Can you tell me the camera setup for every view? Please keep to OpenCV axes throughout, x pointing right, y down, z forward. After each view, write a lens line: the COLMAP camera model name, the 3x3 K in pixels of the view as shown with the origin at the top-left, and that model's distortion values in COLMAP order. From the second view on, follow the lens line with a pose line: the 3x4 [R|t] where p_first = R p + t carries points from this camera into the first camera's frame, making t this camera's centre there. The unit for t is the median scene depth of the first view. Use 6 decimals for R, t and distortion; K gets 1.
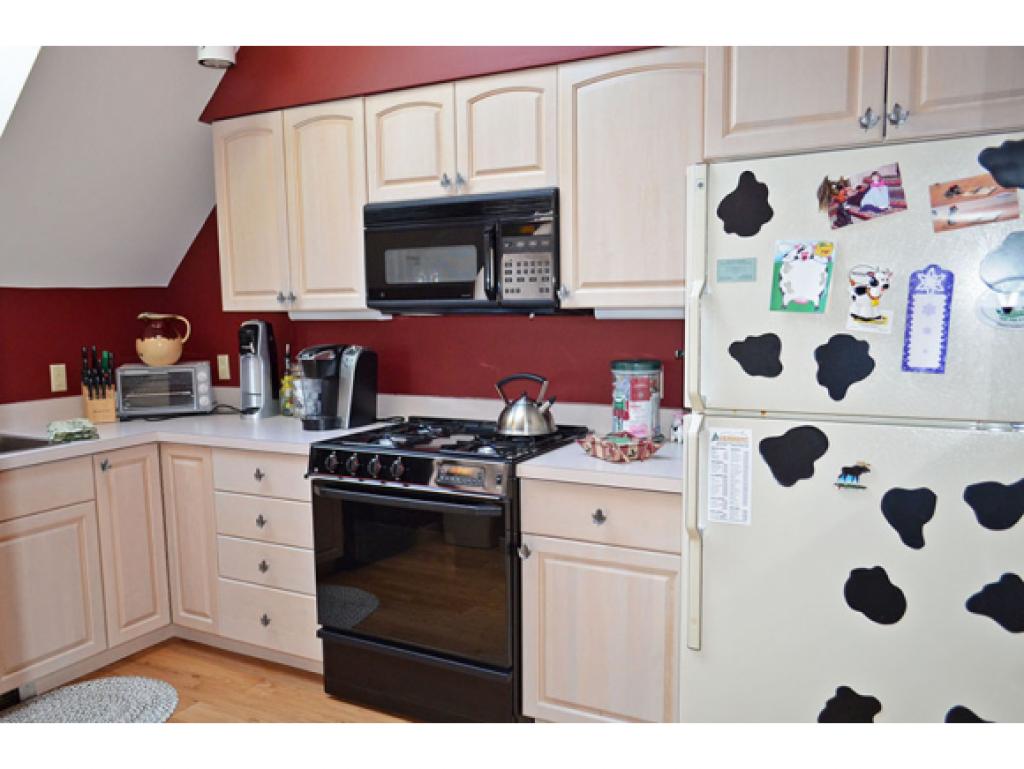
lens RADIAL K [[804.4, 0, 506.7], [0, 804.4, 381.9], [0, 0, 1]] dist [-0.002829, -0.001999]
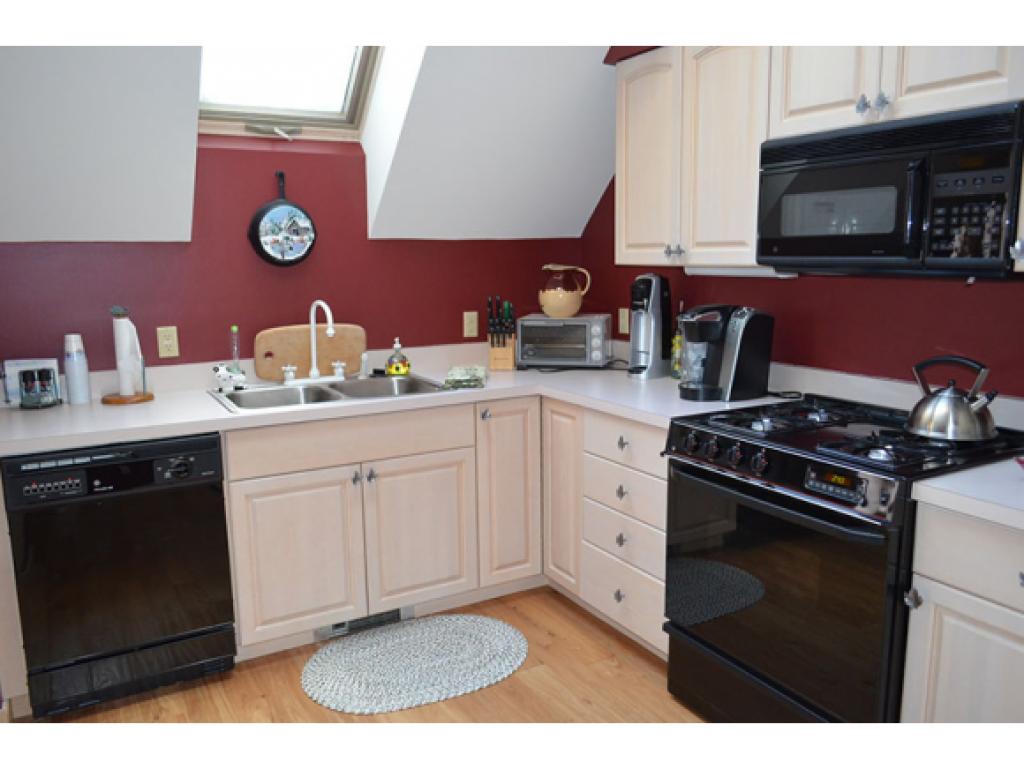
lens RADIAL K [[804.4, 0, 506.7], [0, 804.4, 381.9], [0, 0, 1]] dist [-0.002829, -0.001999]
pose [[0.854414, 0.090036, -0.511732, 0.046324], [-0.056586, 0.995138, 0.080610, -0.021614], [0.516502, -0.039917, 0.855355, 0.125526]]
